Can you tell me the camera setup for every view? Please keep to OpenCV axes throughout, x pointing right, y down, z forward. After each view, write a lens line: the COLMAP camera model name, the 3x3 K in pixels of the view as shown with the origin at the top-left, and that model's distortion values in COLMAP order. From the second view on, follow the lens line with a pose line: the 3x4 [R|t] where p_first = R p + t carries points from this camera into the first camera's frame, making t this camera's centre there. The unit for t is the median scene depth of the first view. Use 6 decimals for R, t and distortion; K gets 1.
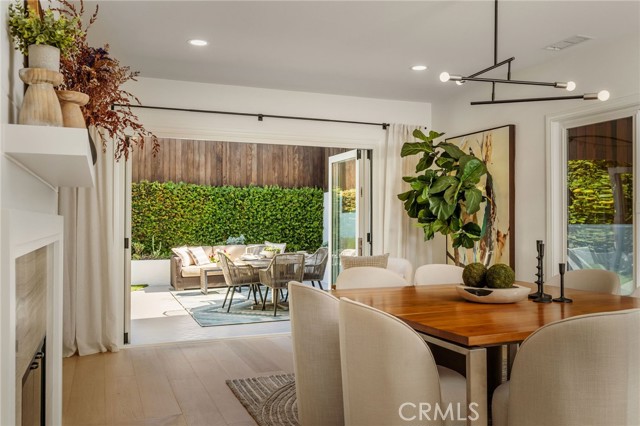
lens RADIAL K [[552.6, 0, 319.7], [0, 552.6, 215.3], [0, 0, 1]] dist [-0.012893, 0.007901]
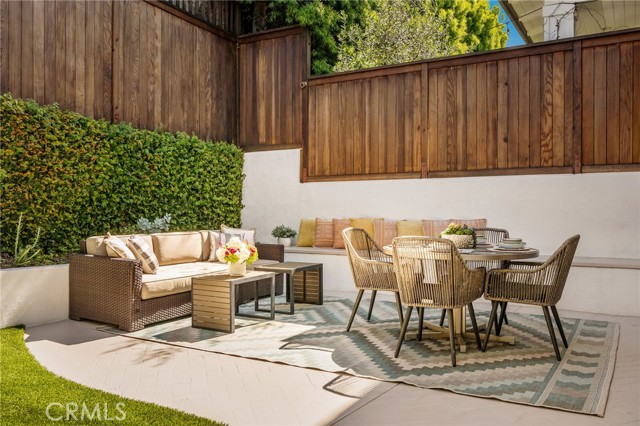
lens RADIAL K [[552.6, 0, 322.0], [0, 552.6, 213.7], [0, 0, 1]] dist [-0.012893, 0.007901]
pose [[0.773302, 0.004798, 0.634019, -0.378186], [-0.006164, 0.999981, -0.000050, 0.034723], [-0.634007, -0.003869, 0.773317, 0.484544]]
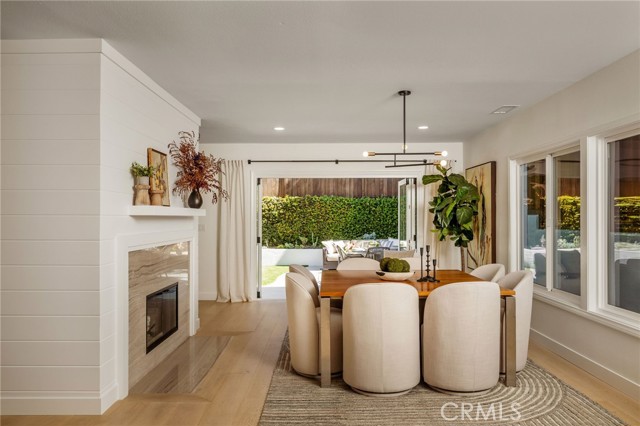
lens RADIAL K [[446.7, 0, 319.9], [0, 446.7, 213.0], [0, 0, 1]] dist [-0.000770, -0.000634]
pose [[0.929671, -0.007034, -0.368322, 0.151790], [0.007336, 0.999973, -0.000580, -0.013978], [0.368317, -0.002163, 0.929698, -0.102506]]
